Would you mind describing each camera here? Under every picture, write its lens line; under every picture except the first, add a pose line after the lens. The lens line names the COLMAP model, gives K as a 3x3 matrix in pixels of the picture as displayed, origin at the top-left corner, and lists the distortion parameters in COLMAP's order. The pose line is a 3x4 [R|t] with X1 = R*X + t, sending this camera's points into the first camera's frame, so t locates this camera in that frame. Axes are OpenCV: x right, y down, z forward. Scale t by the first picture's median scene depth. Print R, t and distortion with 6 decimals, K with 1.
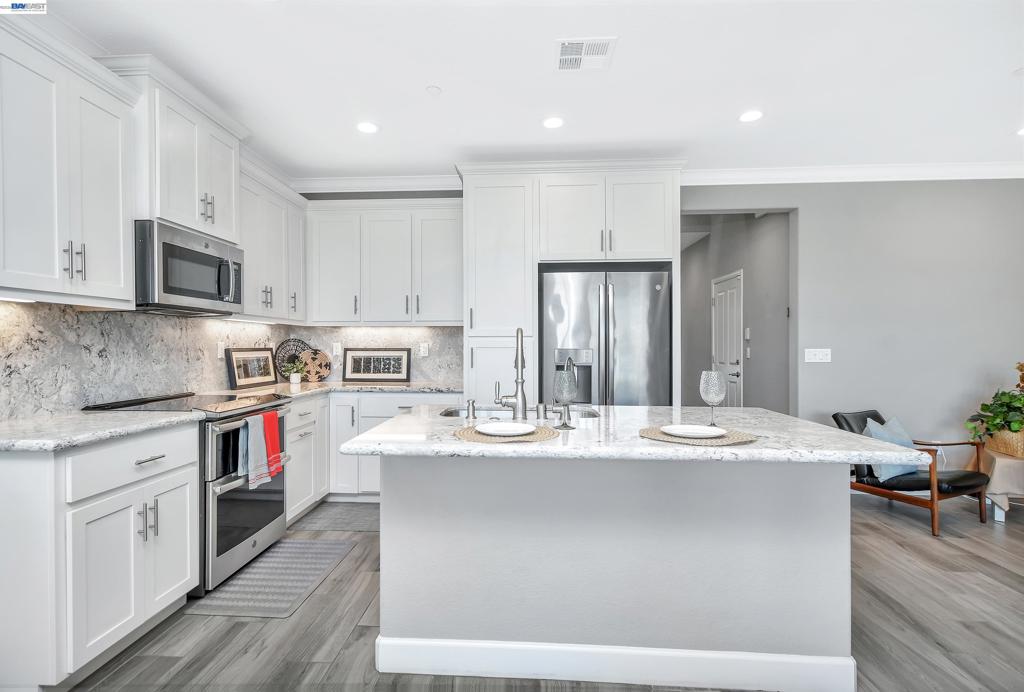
lens RADIAL K [[511.6, 0, 491.3], [0, 511.6, 348.4], [0, 0, 1]] dist [0.003261, 0.000858]
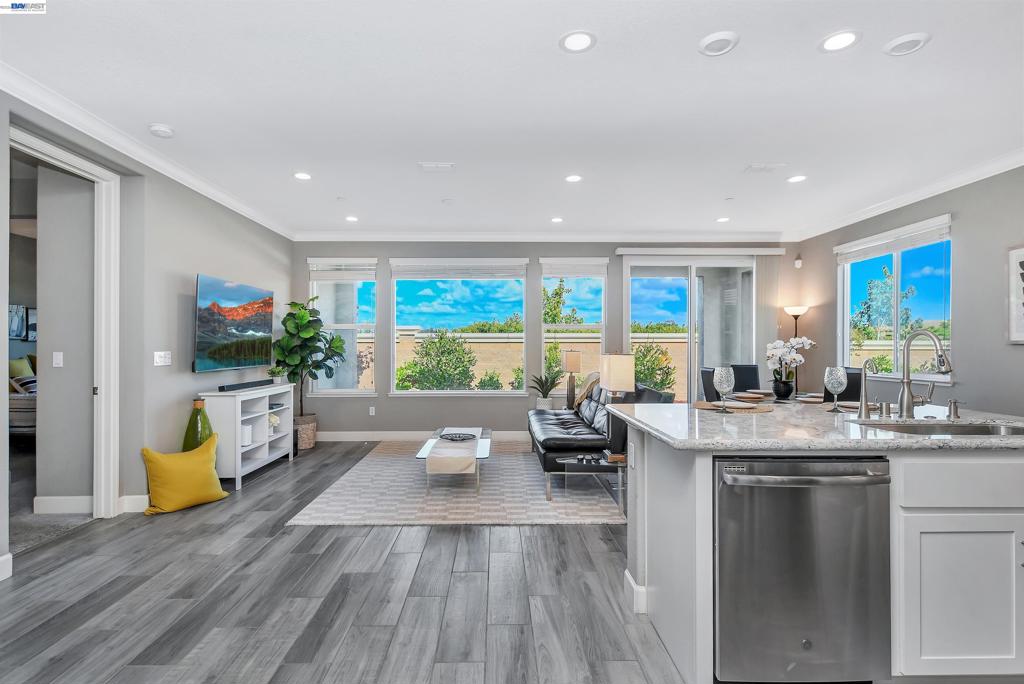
lens RADIAL K [[509.1, 0, 504.0], [0, 509.1, 346.9], [0, 0, 1]] dist [0.003504, 0.000059]
pose [[-0.996186, -0.003010, -0.087199, 0.551681], [-0.003712, 0.999962, 0.007887, -0.008130], [0.087172, 0.008181, -0.996160, 1.116814]]
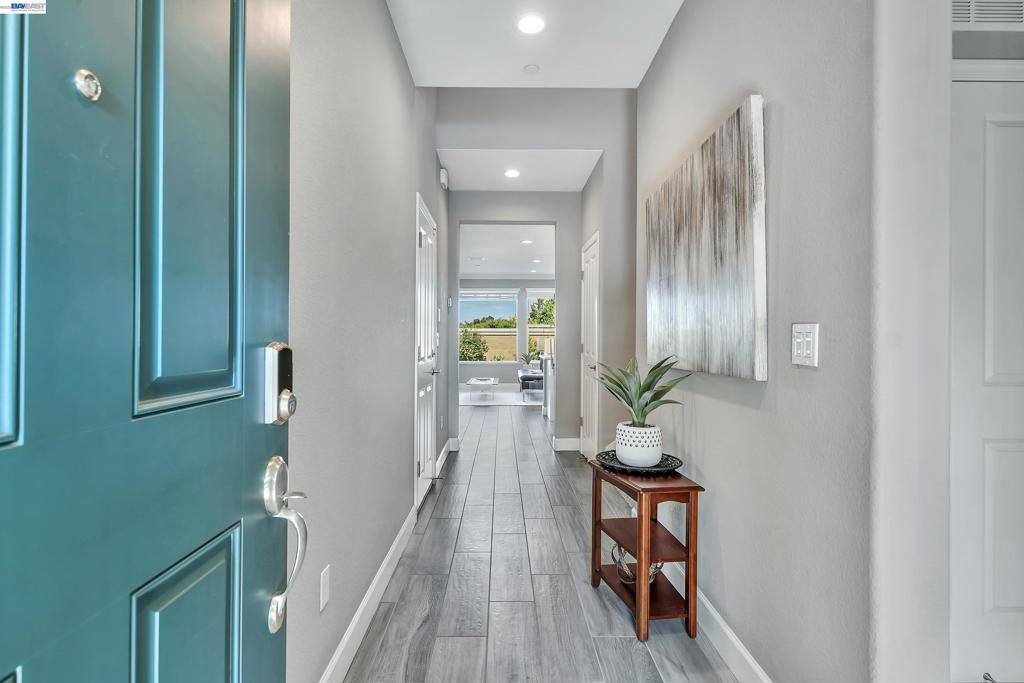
lens RADIAL K [[520.1, 0, 503.6], [0, 520.1, 345.3], [0, 0, 1]] dist [0.002644, -0.000307]
pose [[-0.996997, -0.015000, -0.075972, 0.672711], [-0.016087, 0.999777, 0.013714, 0.021082], [0.075750, 0.014895, -0.997016, 2.772661]]
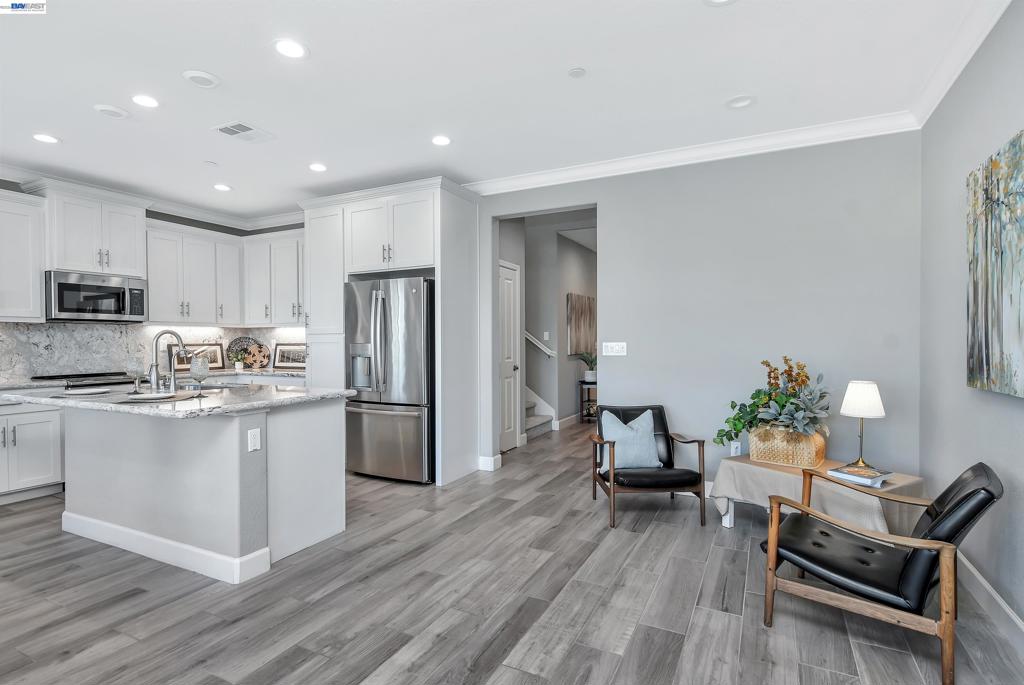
lens RADIAL K [[520.1, 0, 503.6], [0, 520.1, 346.3], [0, 0, 1]] dist [0.002644, -0.000307]
pose [[0.920500, -0.002133, -0.390737, 0.925365], [0.004504, 0.999977, 0.005152, 0.002901], [0.390717, -0.006502, 0.920488, -0.020457]]
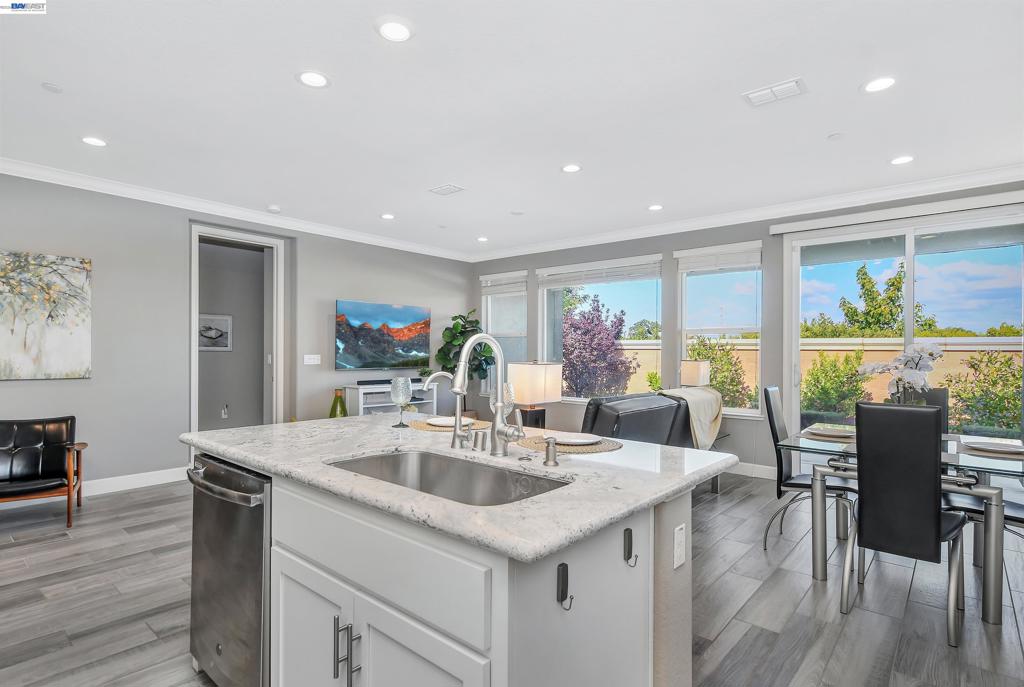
lens RADIAL K [[519.1, 0, 510.3], [0, 519.1, 349.6], [0, 0, 1]] dist [-0.000845, -0.000186]
pose [[-0.804975, -0.007143, 0.593266, -0.236456], [-0.006265, 0.999974, 0.003539, -0.013216], [-0.593276, -0.000868, -0.804998, 0.912823]]
